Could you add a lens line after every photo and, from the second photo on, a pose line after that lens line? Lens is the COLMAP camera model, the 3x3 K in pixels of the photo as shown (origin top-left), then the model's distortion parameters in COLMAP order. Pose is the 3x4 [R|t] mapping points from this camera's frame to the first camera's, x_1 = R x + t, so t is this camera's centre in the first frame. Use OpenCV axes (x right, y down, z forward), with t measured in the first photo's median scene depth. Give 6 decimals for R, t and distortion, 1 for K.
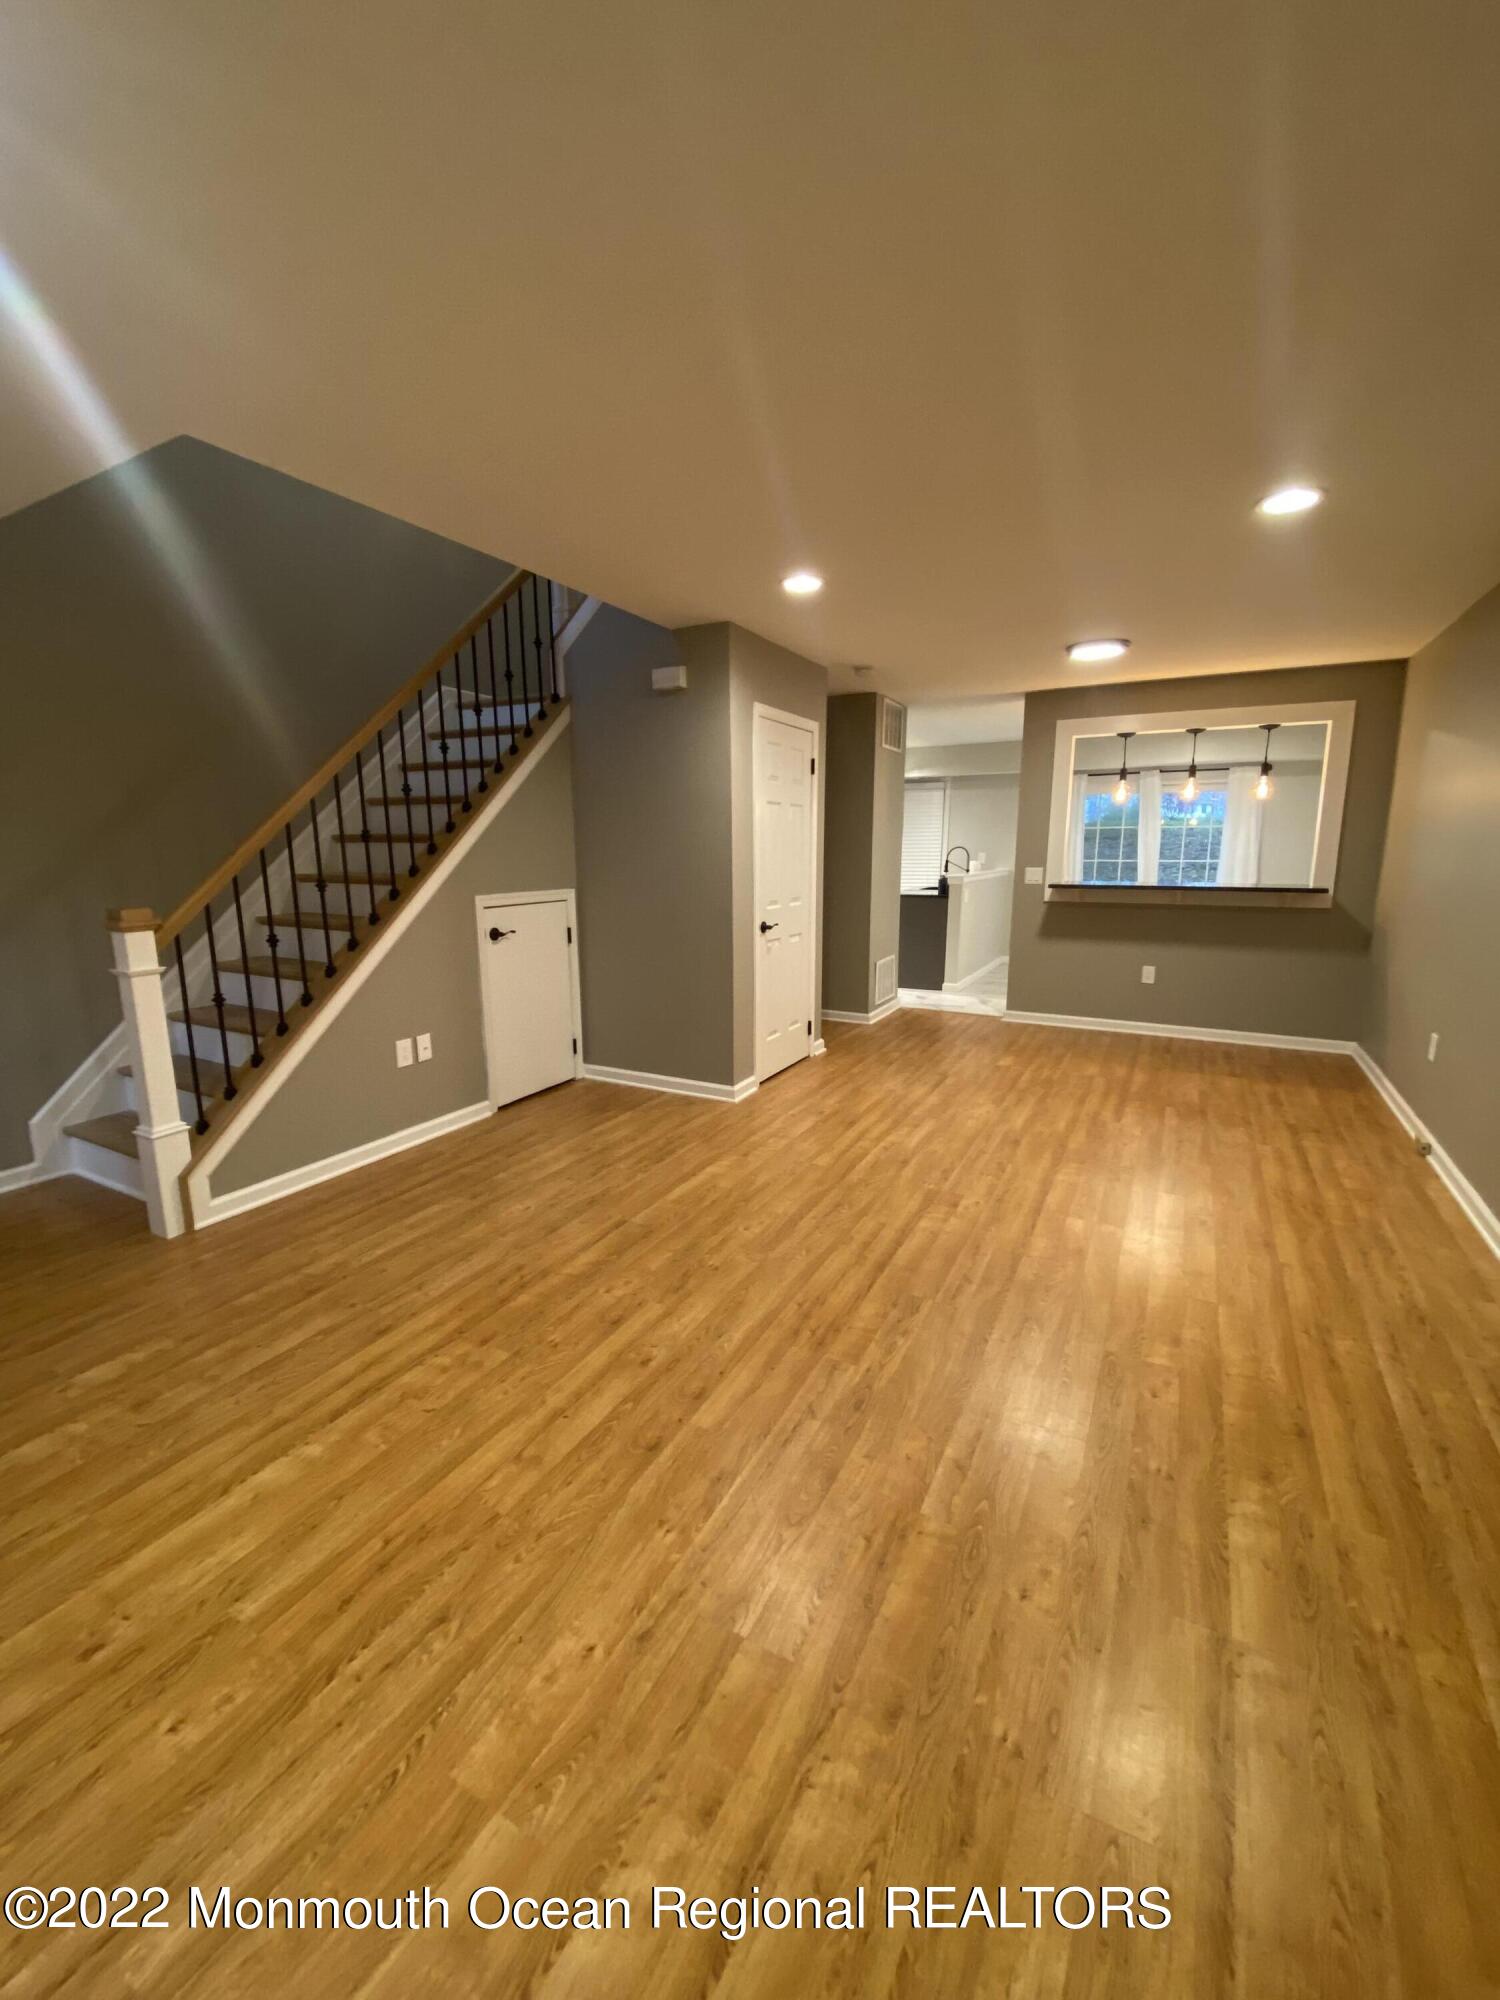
lens RADIAL K [[805.3, 0, 751.7], [0, 805.3, 988.2], [0, 0, 1]] dist [0.022649, -0.023764]
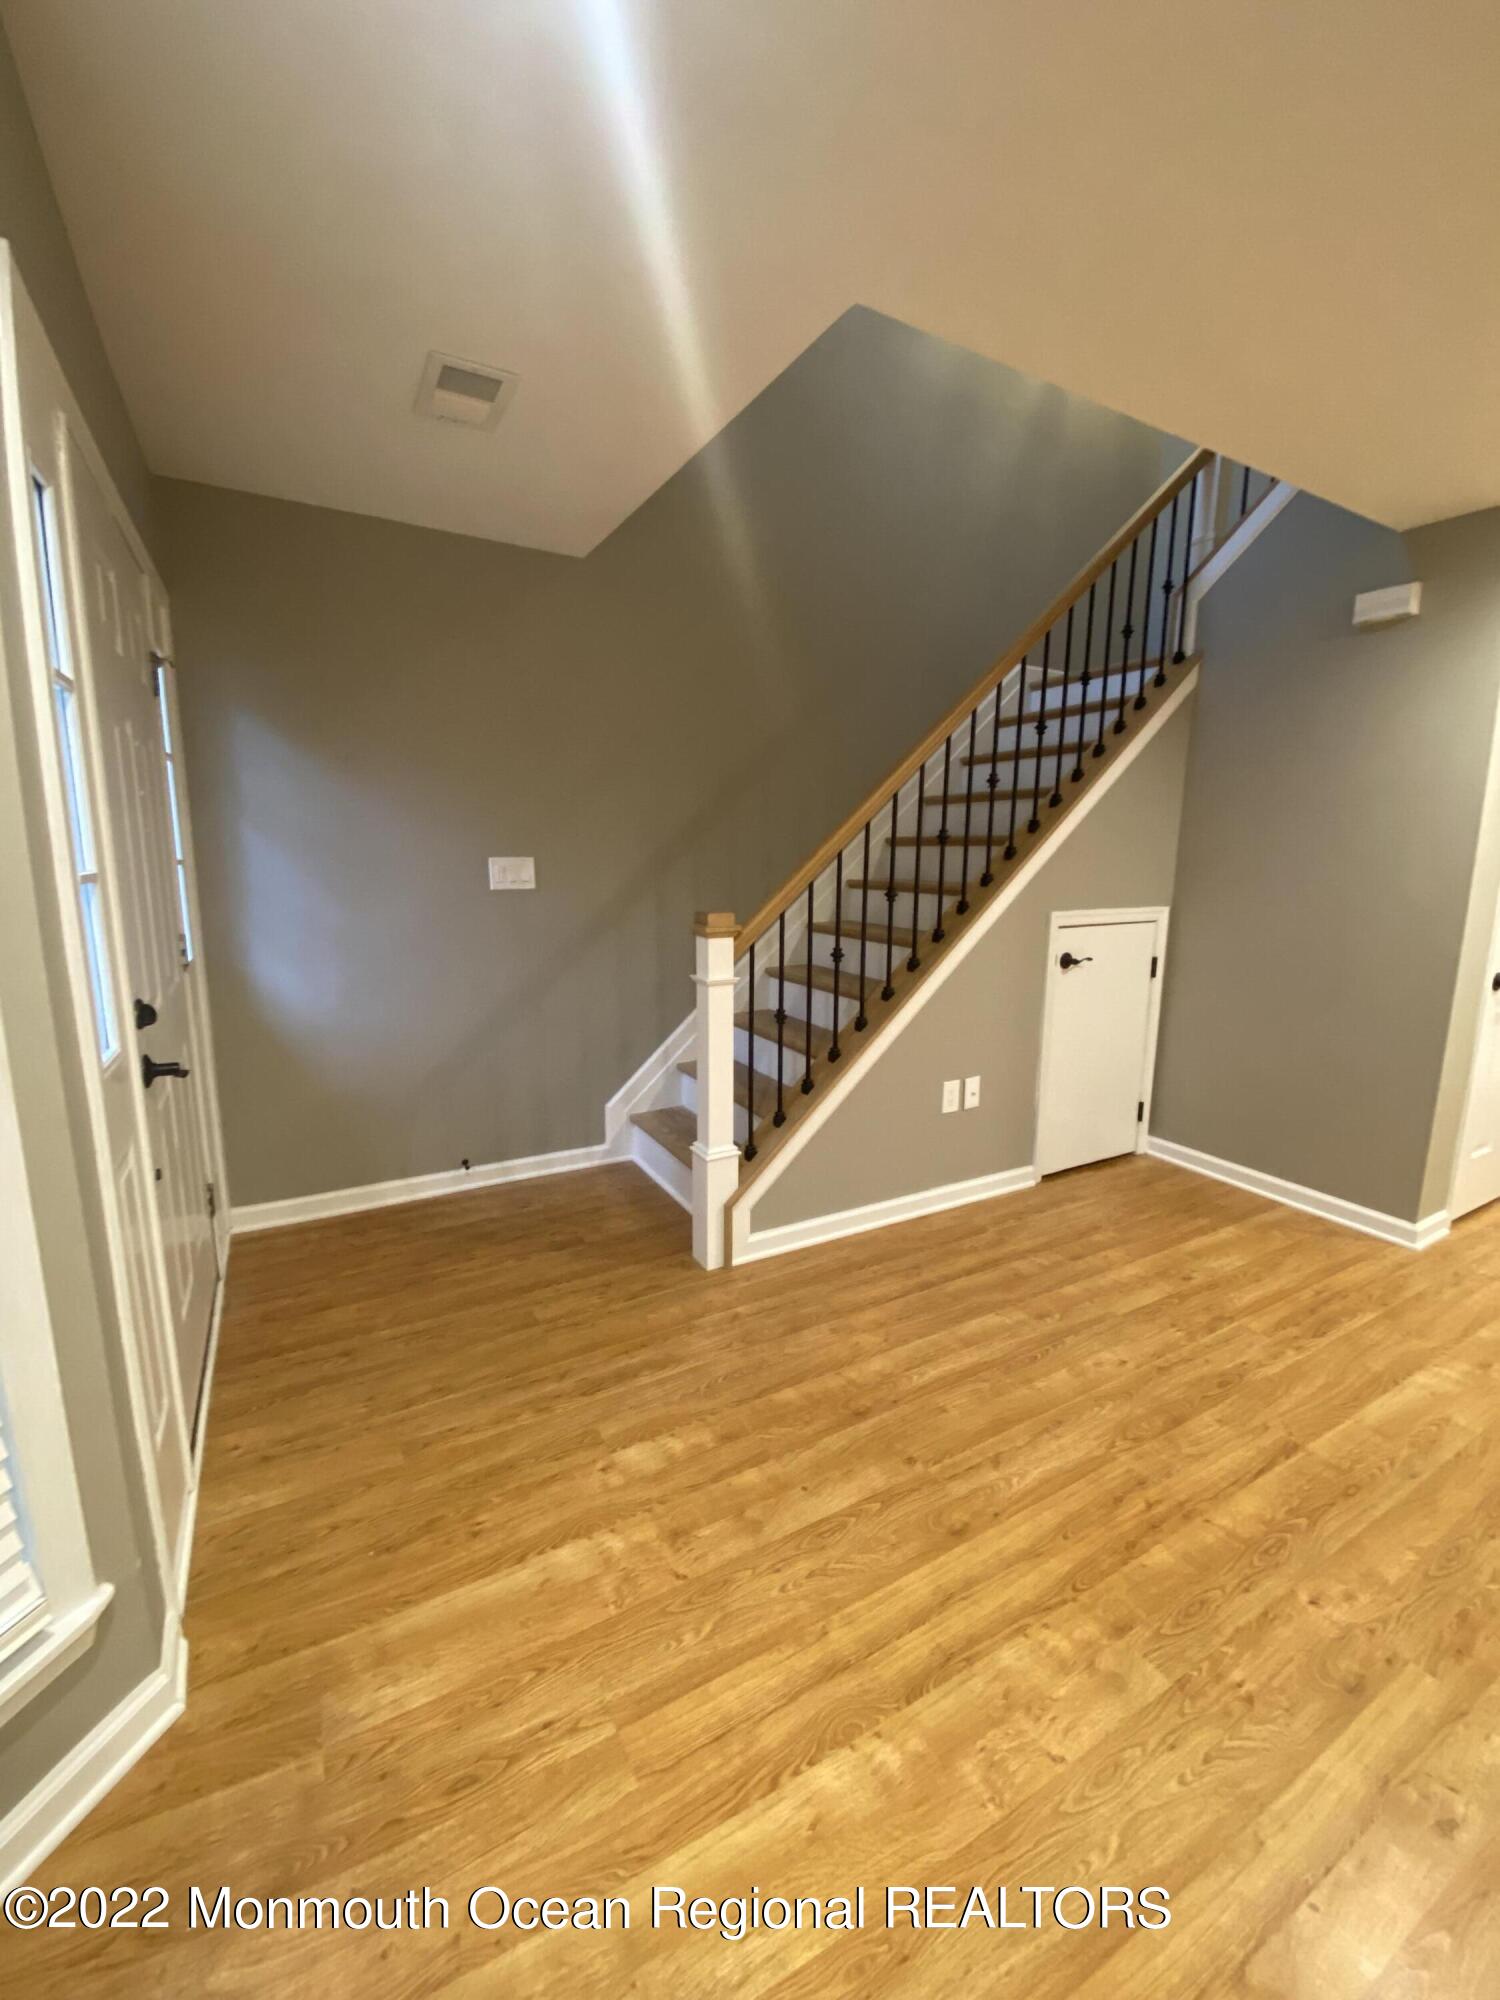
lens RADIAL K [[805.3, 0, 751.7], [0, 805.3, 988.2], [0, 0, 1]] dist [0.022649, -0.023764]
pose [[0.844614, 0.103682, -0.525239, -0.219274], [-0.110190, 0.993730, 0.018970, -0.030296], [0.523913, 0.041854, 0.850743, 0.220974]]
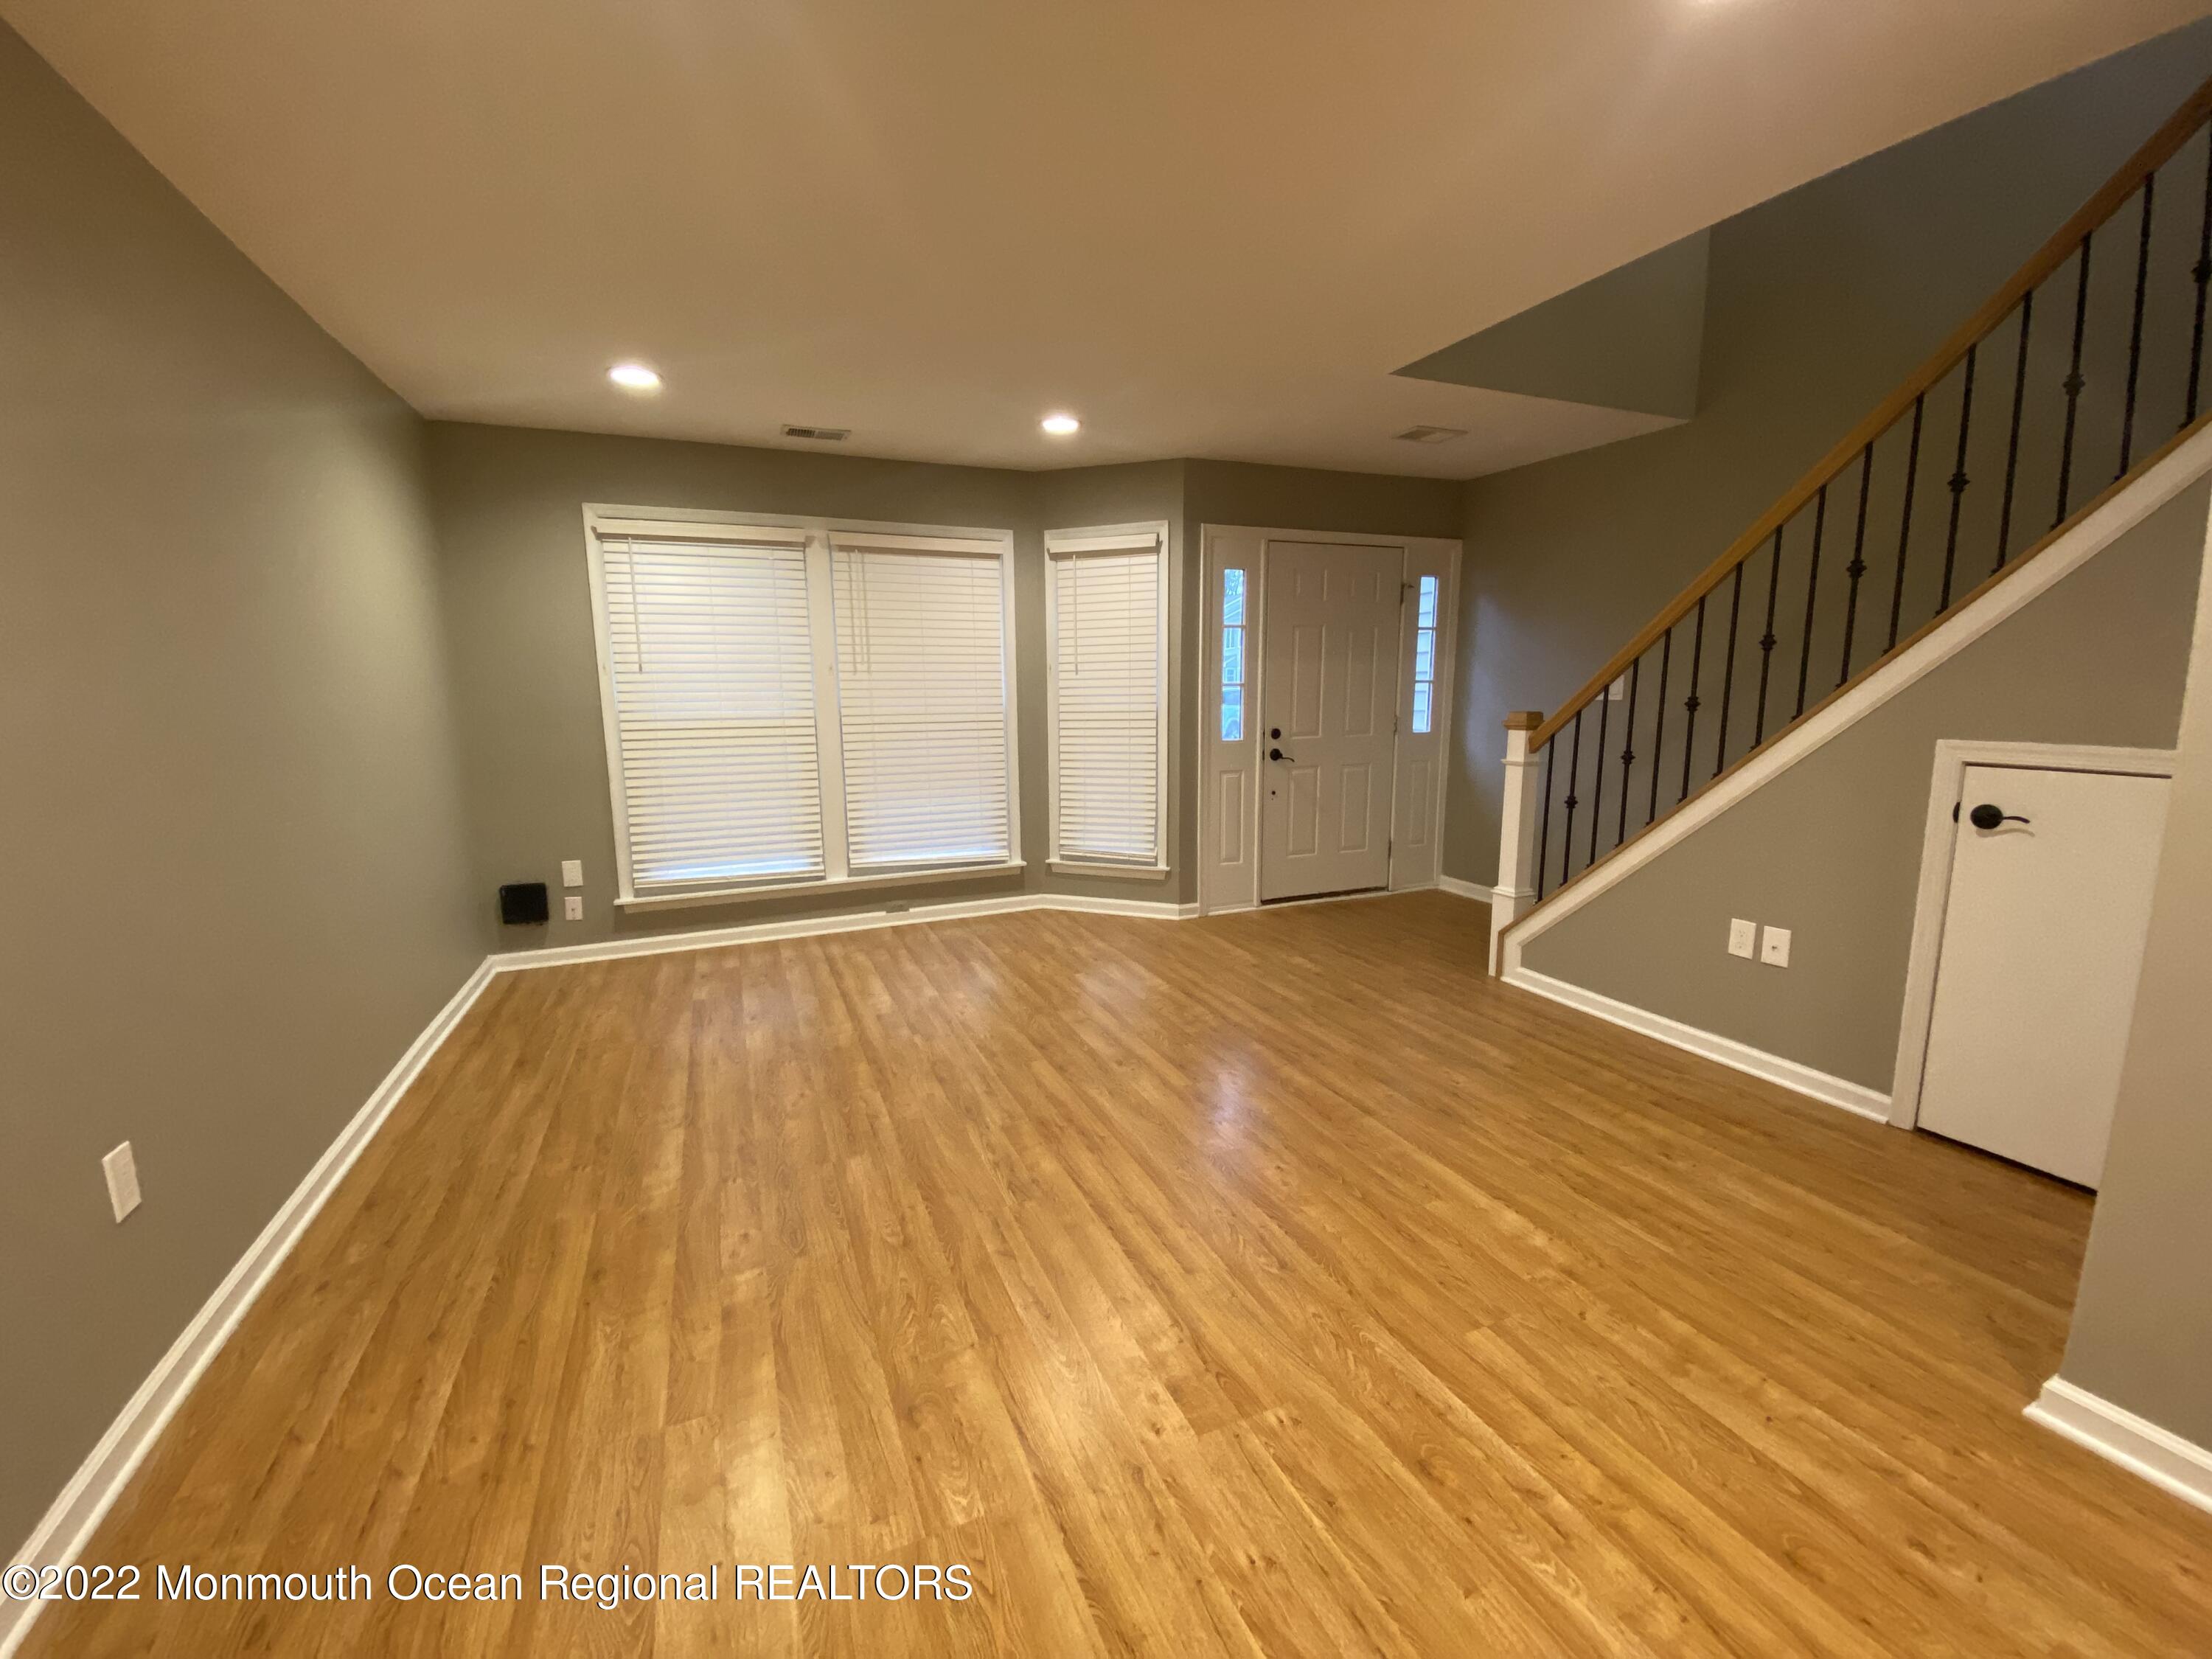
lens RADIAL K [[890.7, 0, 1096.4], [0, 890.7, 828.9], [0, 0, 1]] dist [0.022649, -0.023764]
pose [[-0.628919, 0.132936, -0.766021, 0.662408], [-0.129288, 0.953672, 0.271649, -0.193835], [0.766646, 0.269883, -0.582596, 1.216319]]
